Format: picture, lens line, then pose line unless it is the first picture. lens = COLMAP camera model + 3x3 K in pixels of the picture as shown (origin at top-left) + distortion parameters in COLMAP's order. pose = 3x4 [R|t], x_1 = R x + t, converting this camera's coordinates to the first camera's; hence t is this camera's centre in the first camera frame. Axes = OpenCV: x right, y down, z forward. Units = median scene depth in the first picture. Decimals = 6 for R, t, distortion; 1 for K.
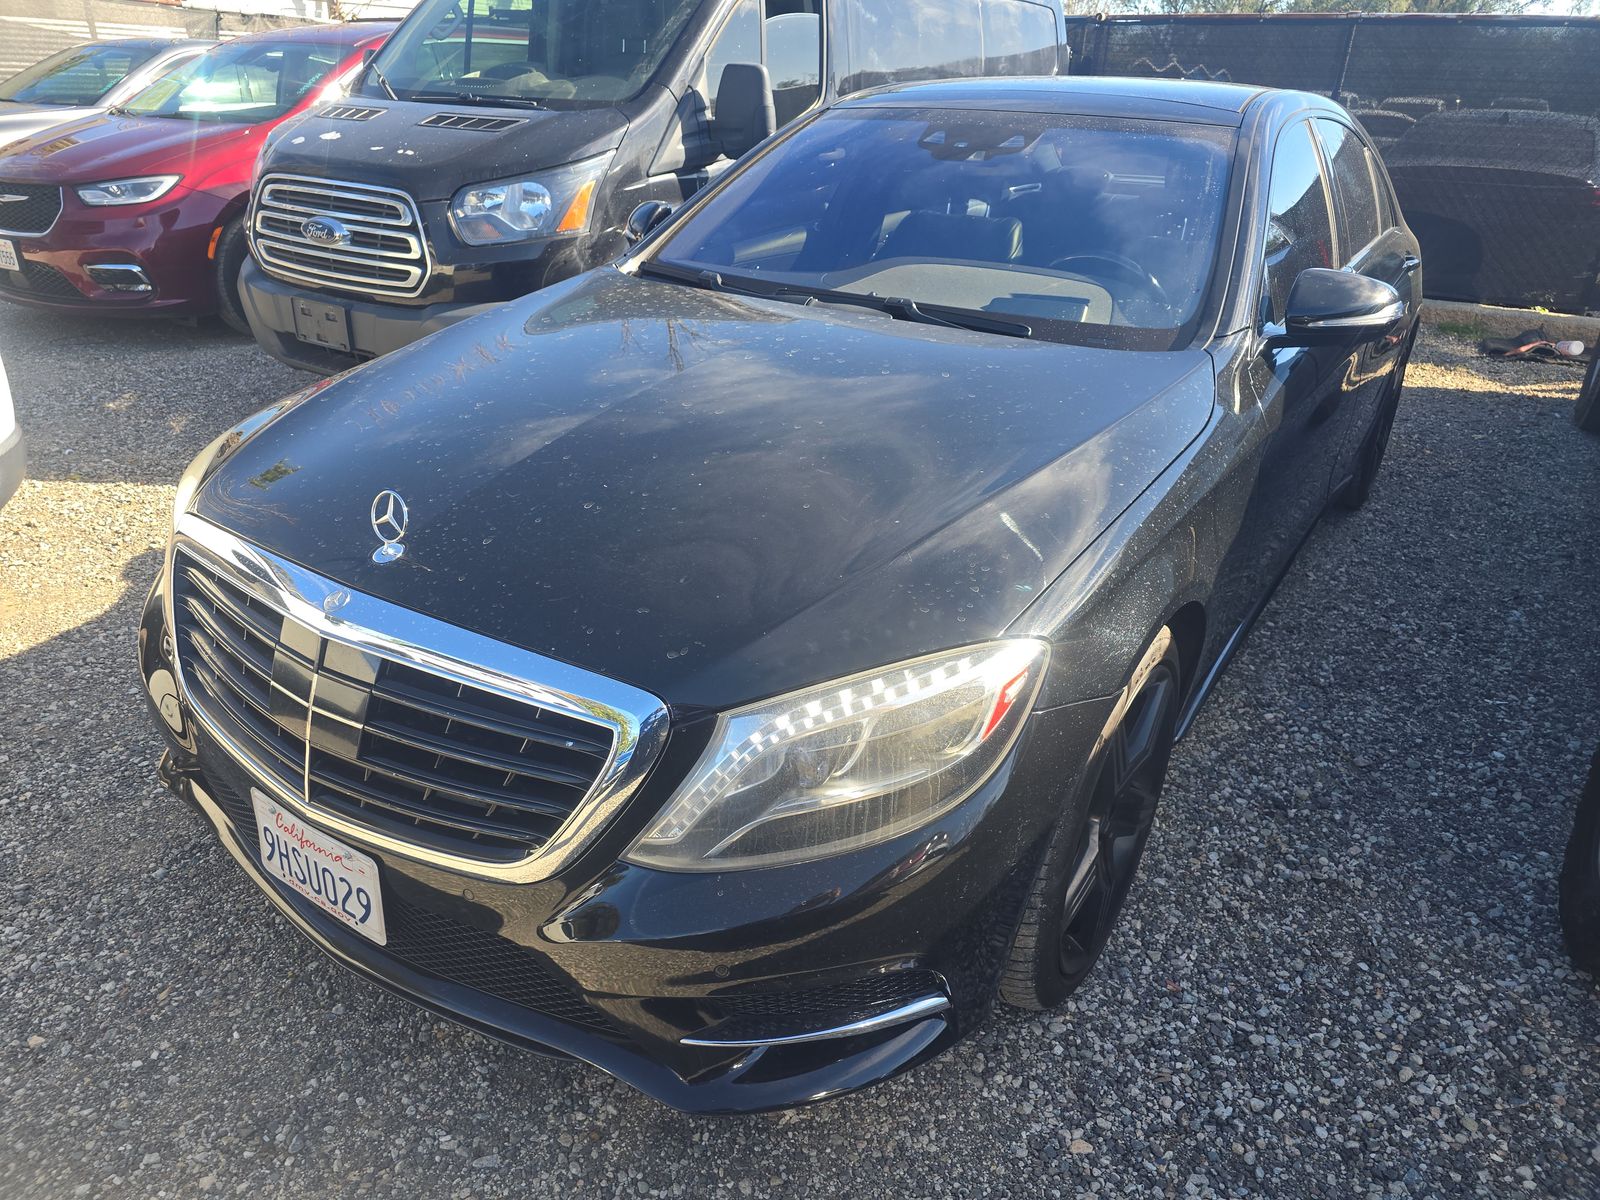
lens RADIAL K [[1092.3, 0, 800.0], [0, 1092.3, 601.2], [0, 0, 1]] dist [0.037742, -0.028688]
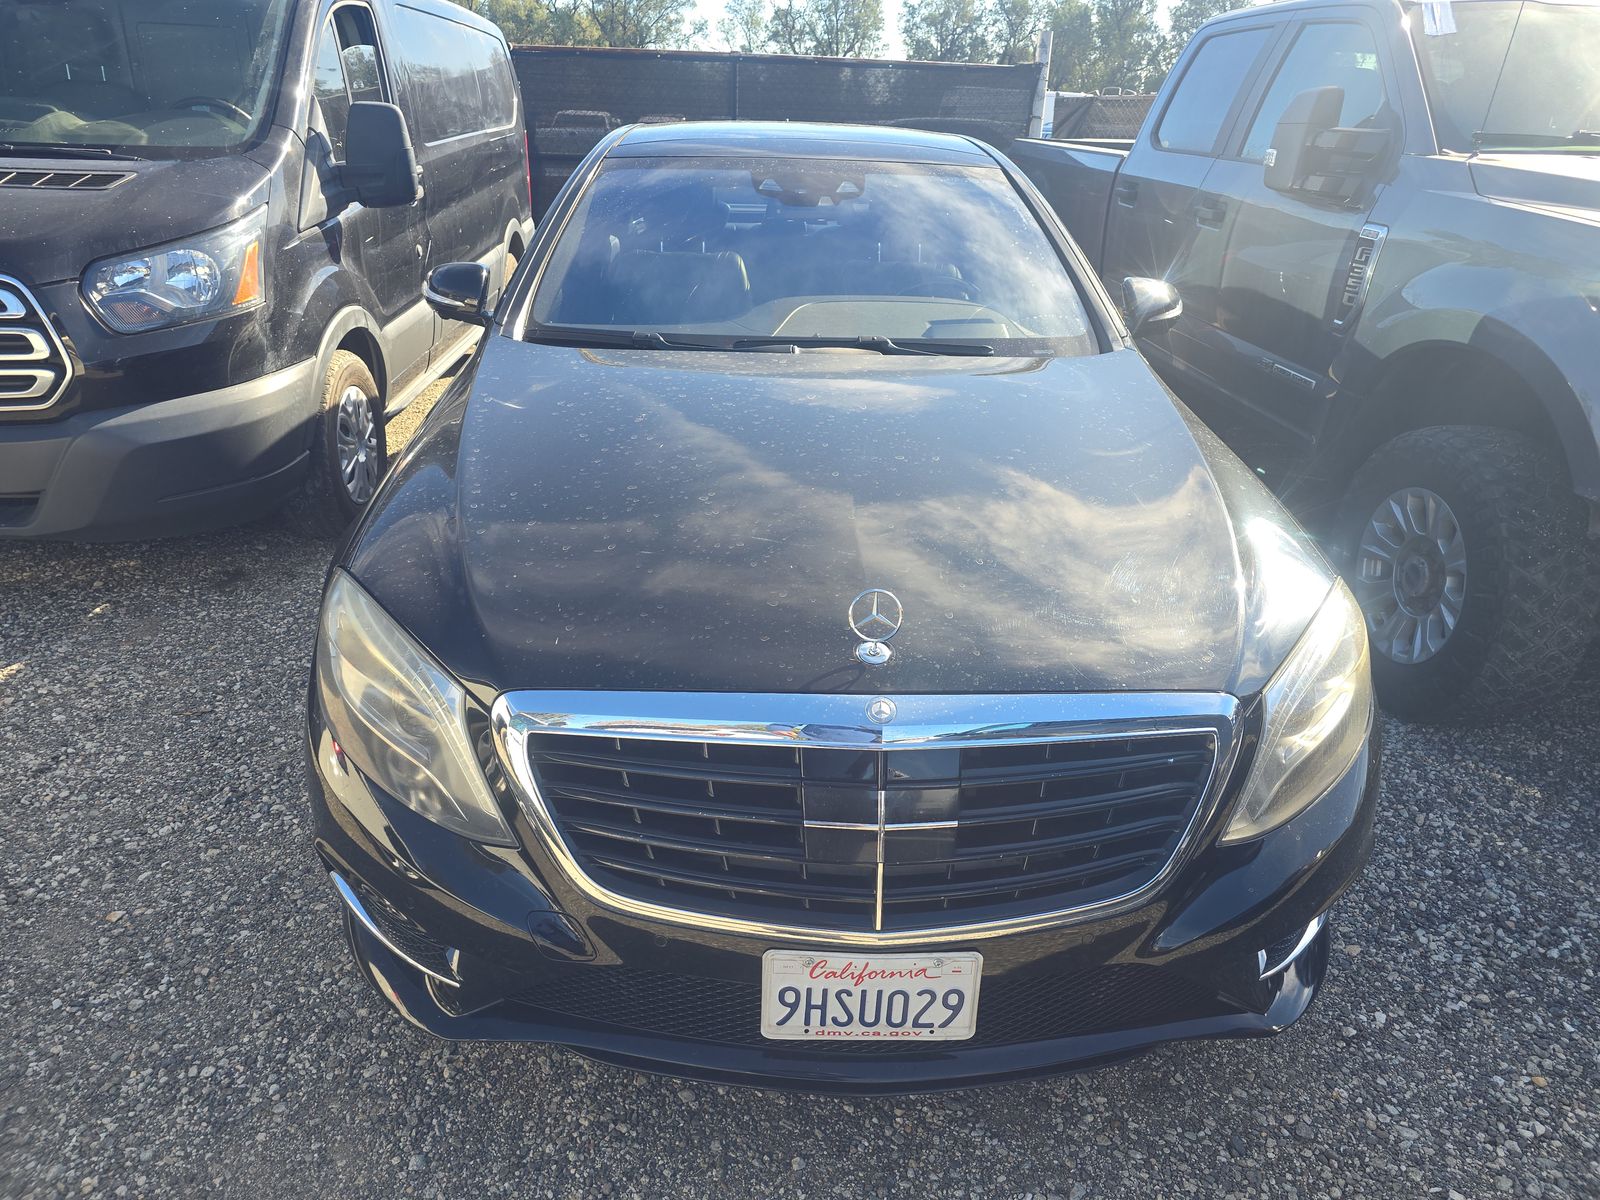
lens RADIAL K [[1092.3, 0, 794.5], [0, 1092.3, 597.4], [0, 0, 1]] dist [0.037742, -0.028688]
pose [[0.808287, -0.242648, 0.536464, -0.379506], [0.249103, 0.966501, 0.061838, -0.068625], [-0.533498, 0.083652, 0.841654, 0.088969]]
